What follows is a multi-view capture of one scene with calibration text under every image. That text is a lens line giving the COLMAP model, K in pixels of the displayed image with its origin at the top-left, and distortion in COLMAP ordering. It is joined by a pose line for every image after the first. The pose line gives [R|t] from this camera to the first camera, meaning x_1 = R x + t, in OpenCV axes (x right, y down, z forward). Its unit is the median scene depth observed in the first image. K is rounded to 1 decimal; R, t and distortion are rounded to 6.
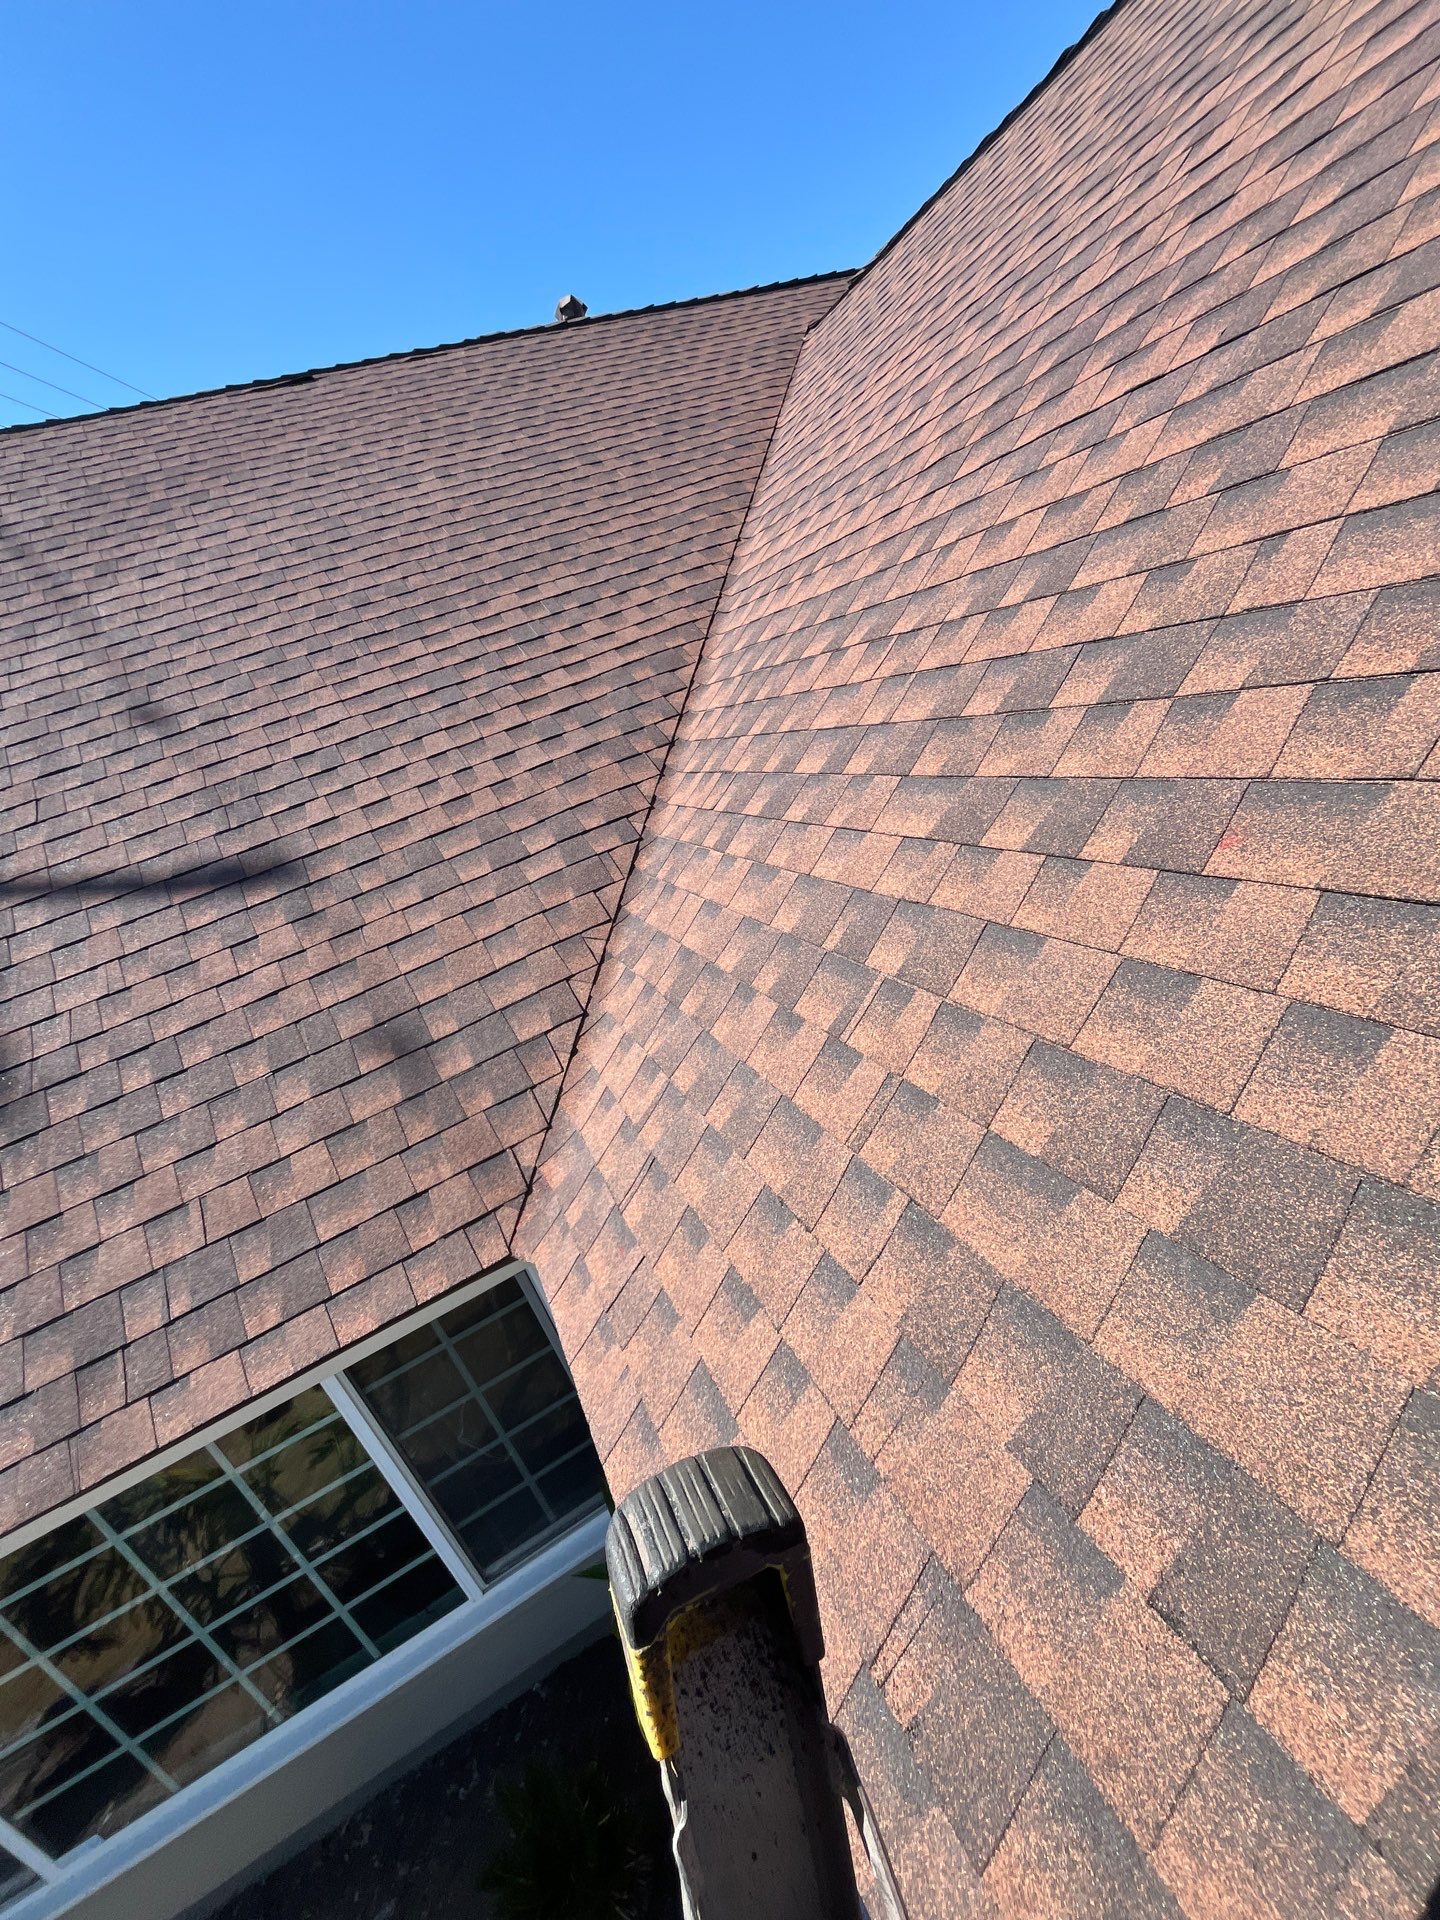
lens RADIAL K [[775.5, 0, 723.2], [0, 775.5, 959.5], [0, 0, 1]] dist [-0.004243, 0.000359]
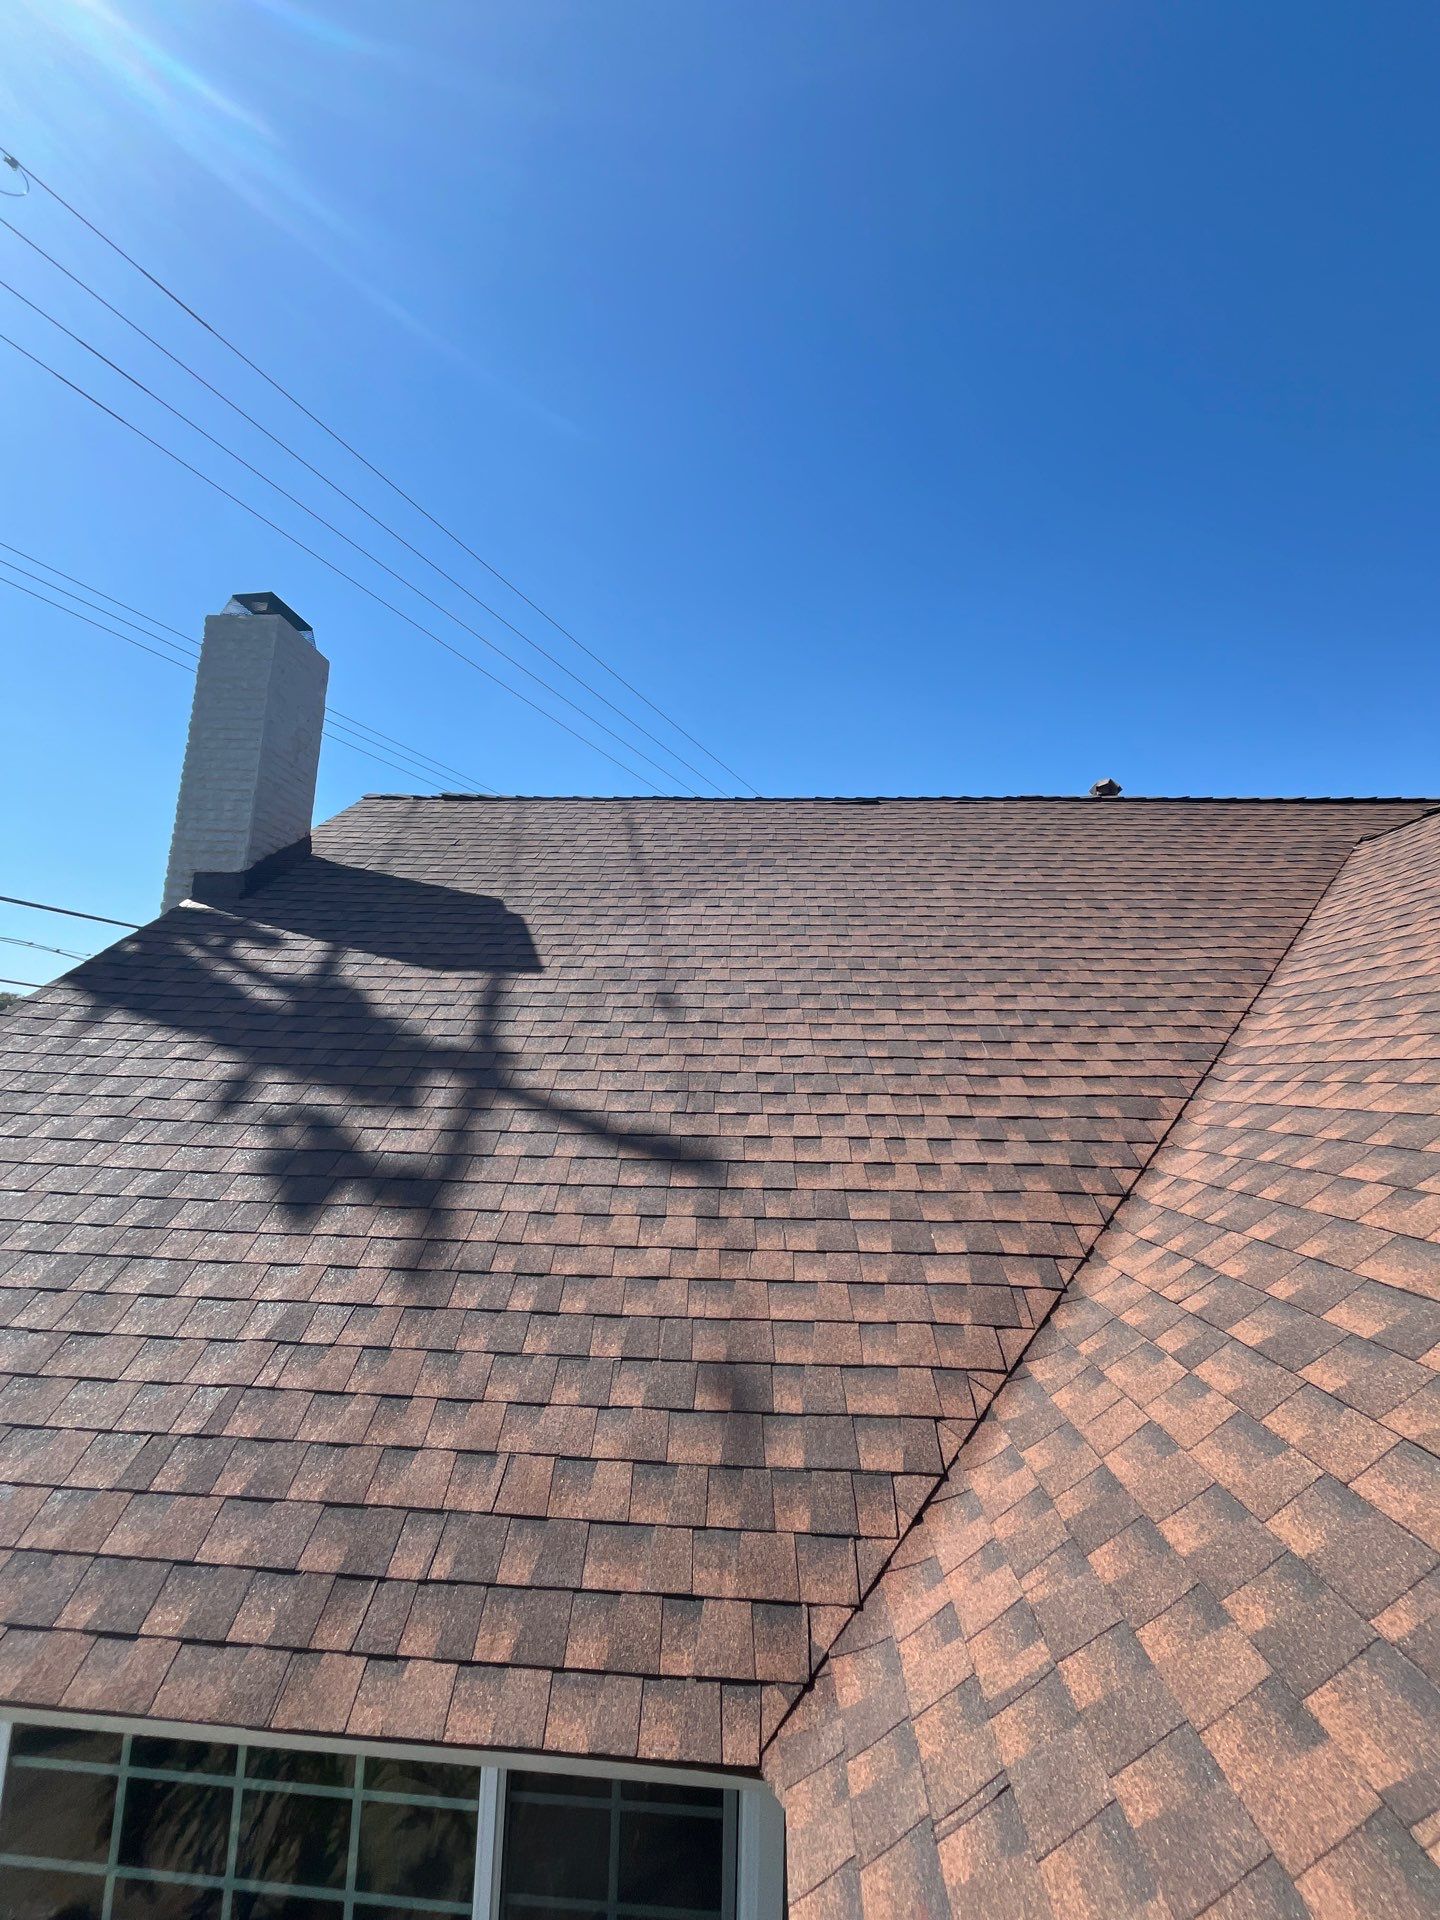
lens RADIAL K [[775.5, 0, 723.2], [0, 775.5, 959.5], [0, 0, 1]] dist [-0.004243, 0.000359]
pose [[0.832771, 0.251831, -0.493025, -0.110714], [-0.441207, 0.839827, -0.316271, -0.028333], [0.334409, 0.480908, 0.810493, -0.013515]]
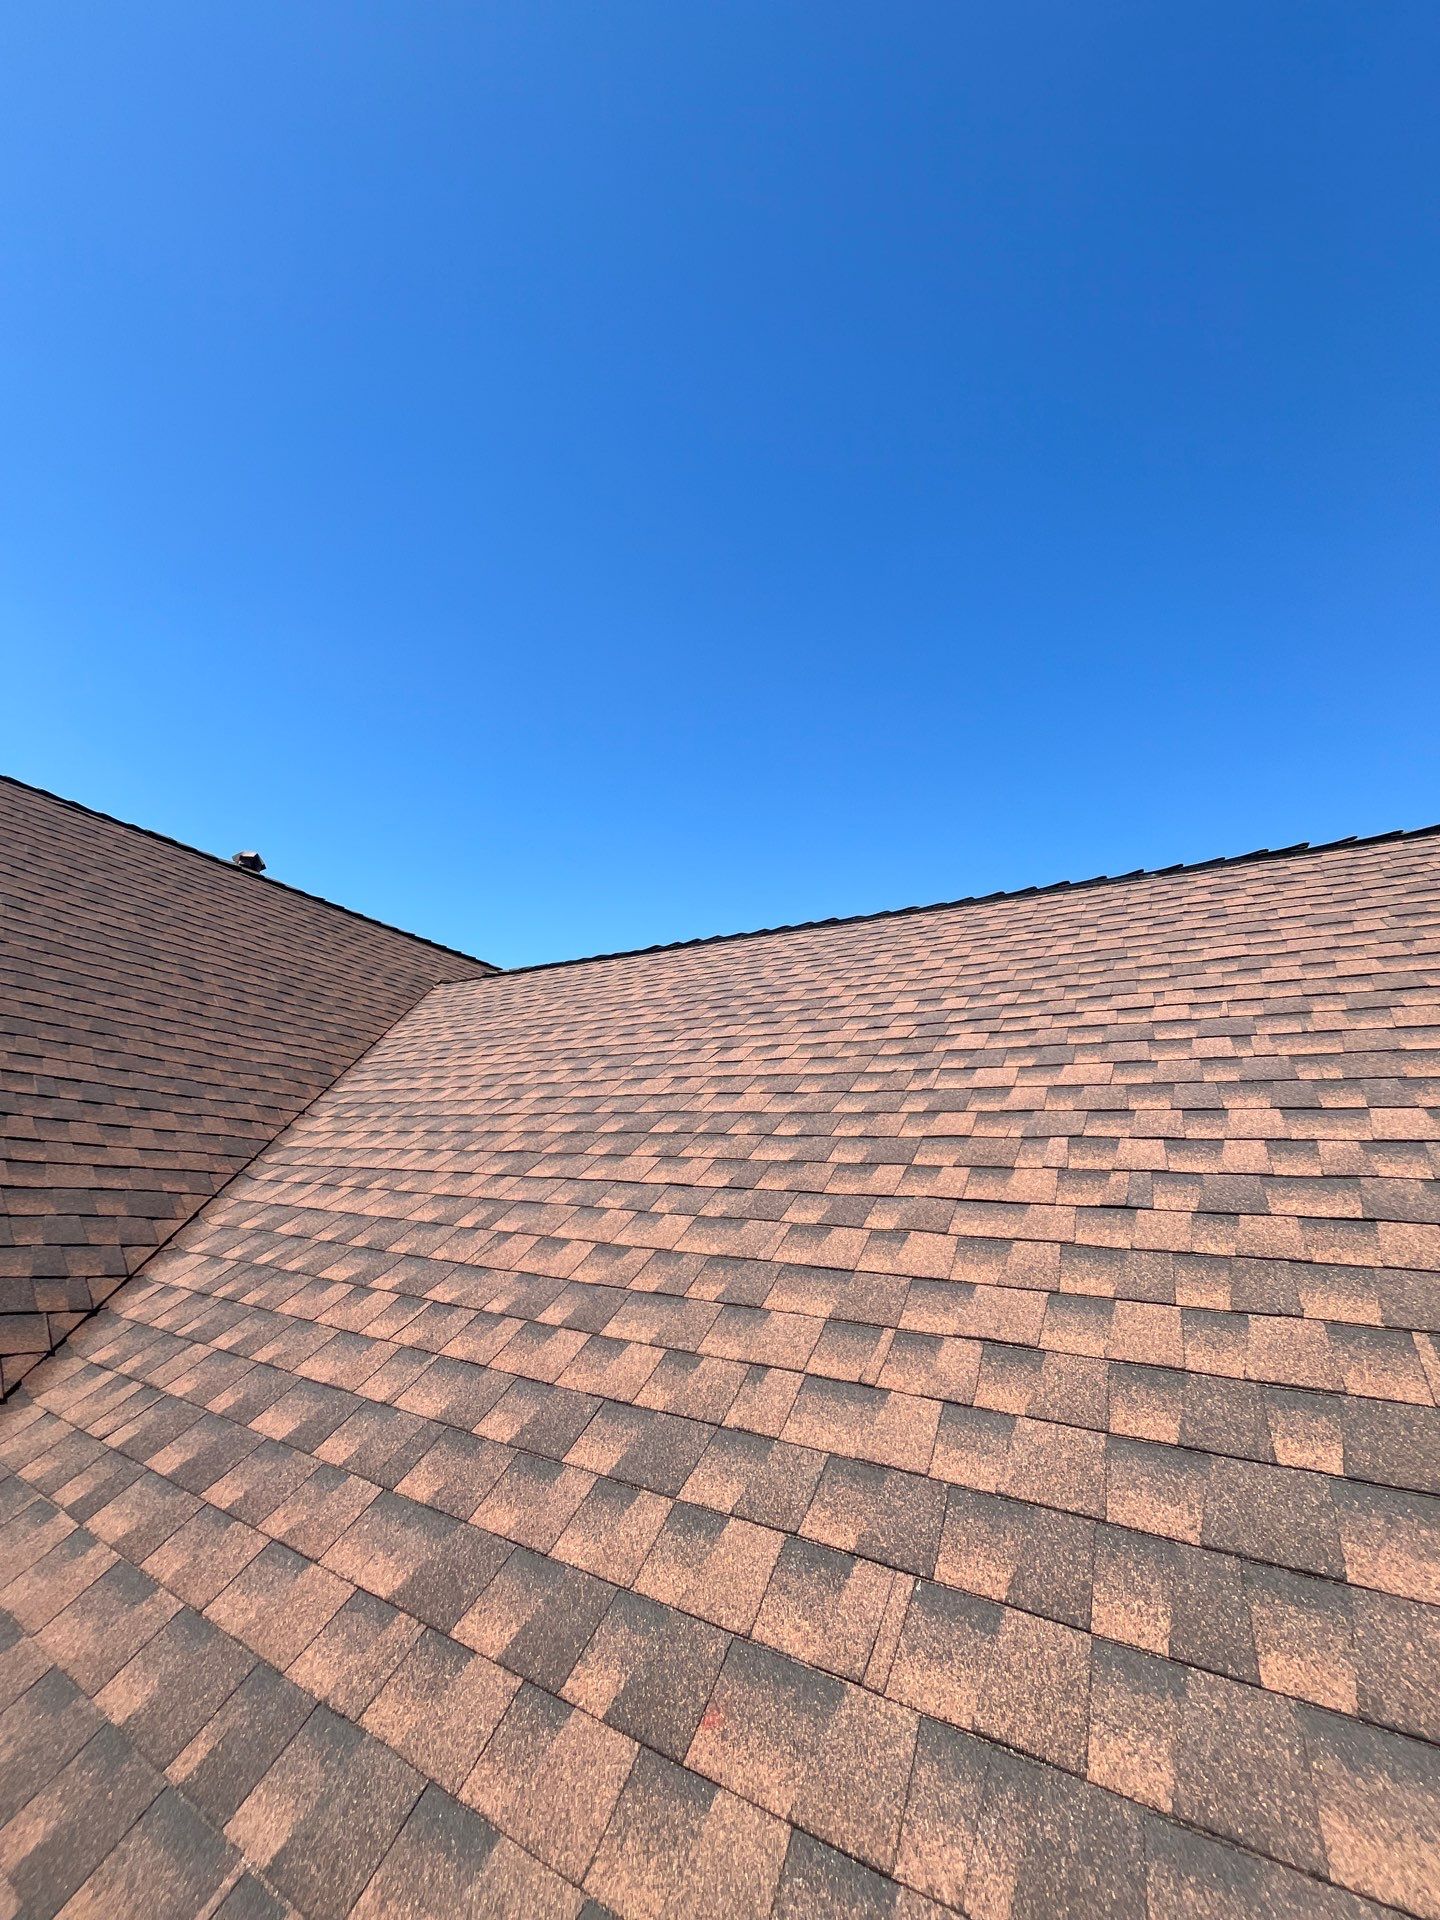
lens RADIAL K [[775.5, 0, 723.2], [0, 775.5, 959.5], [0, 0, 1]] dist [-0.004243, 0.000359]
pose [[0.774772, 0.503791, 0.381998, -0.069878], [-0.100269, 0.694461, -0.712510, -0.053445], [-0.624239, 0.513730, 0.588563, -0.018136]]
